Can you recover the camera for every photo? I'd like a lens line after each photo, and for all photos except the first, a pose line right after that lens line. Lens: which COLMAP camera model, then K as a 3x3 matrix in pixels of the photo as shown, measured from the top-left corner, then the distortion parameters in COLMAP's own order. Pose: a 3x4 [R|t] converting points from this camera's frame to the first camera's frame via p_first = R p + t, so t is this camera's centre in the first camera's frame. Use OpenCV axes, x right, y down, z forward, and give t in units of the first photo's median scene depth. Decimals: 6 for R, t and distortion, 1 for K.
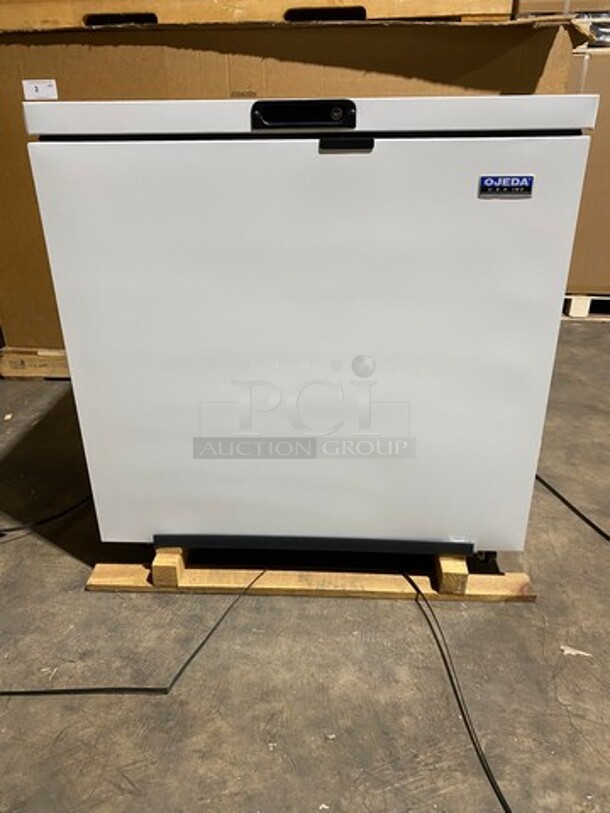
lens RADIAL K [[626.1, 0, 300.0], [0, 626.1, 408.1], [0, 0, 1]] dist [0.007958, -0.005294]
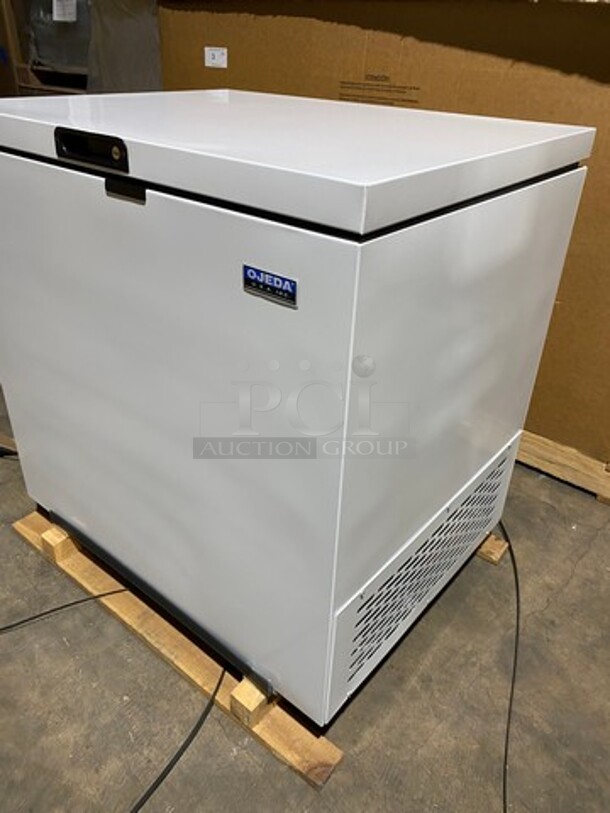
lens RADIAL K [[615.0, 0, 305.0], [0, 615.0, 406.5], [0, 0, 1]] dist [0.009832, -0.008213]
pose [[0.805545, 0.336609, -0.487640, 0.656229], [-0.292106, 0.941614, 0.167442, -0.309129], [0.515531, 0.007561, 0.856838, 0.369312]]
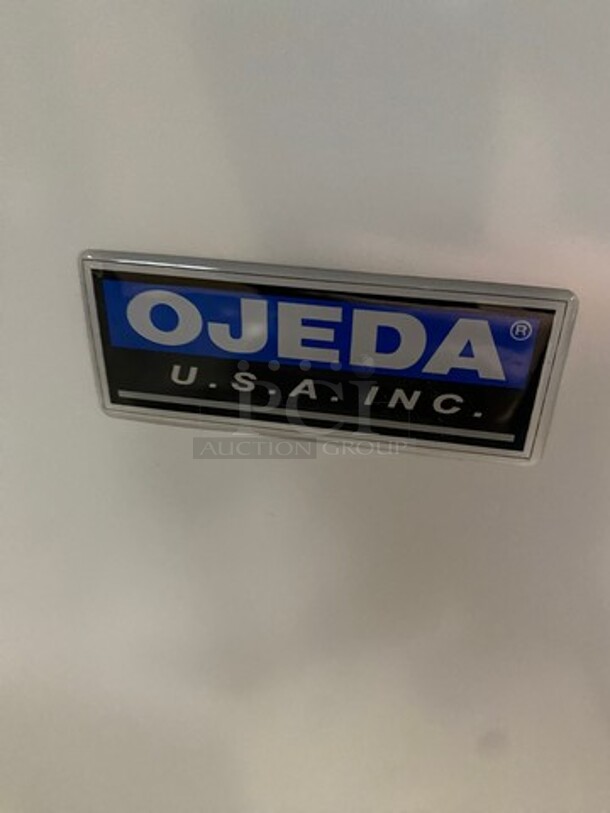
lens RADIAL K [[615.0, 0, 305.0], [0, 615.0, 406.5], [0, 0, 1]] dist [0.009832, -0.008213]
pose [[0.992202, 0.090327, -0.085880, 0.295948], [-0.084829, 0.994230, 0.065651, -0.309630], [0.091315, -0.057854, 0.994140, 0.777049]]
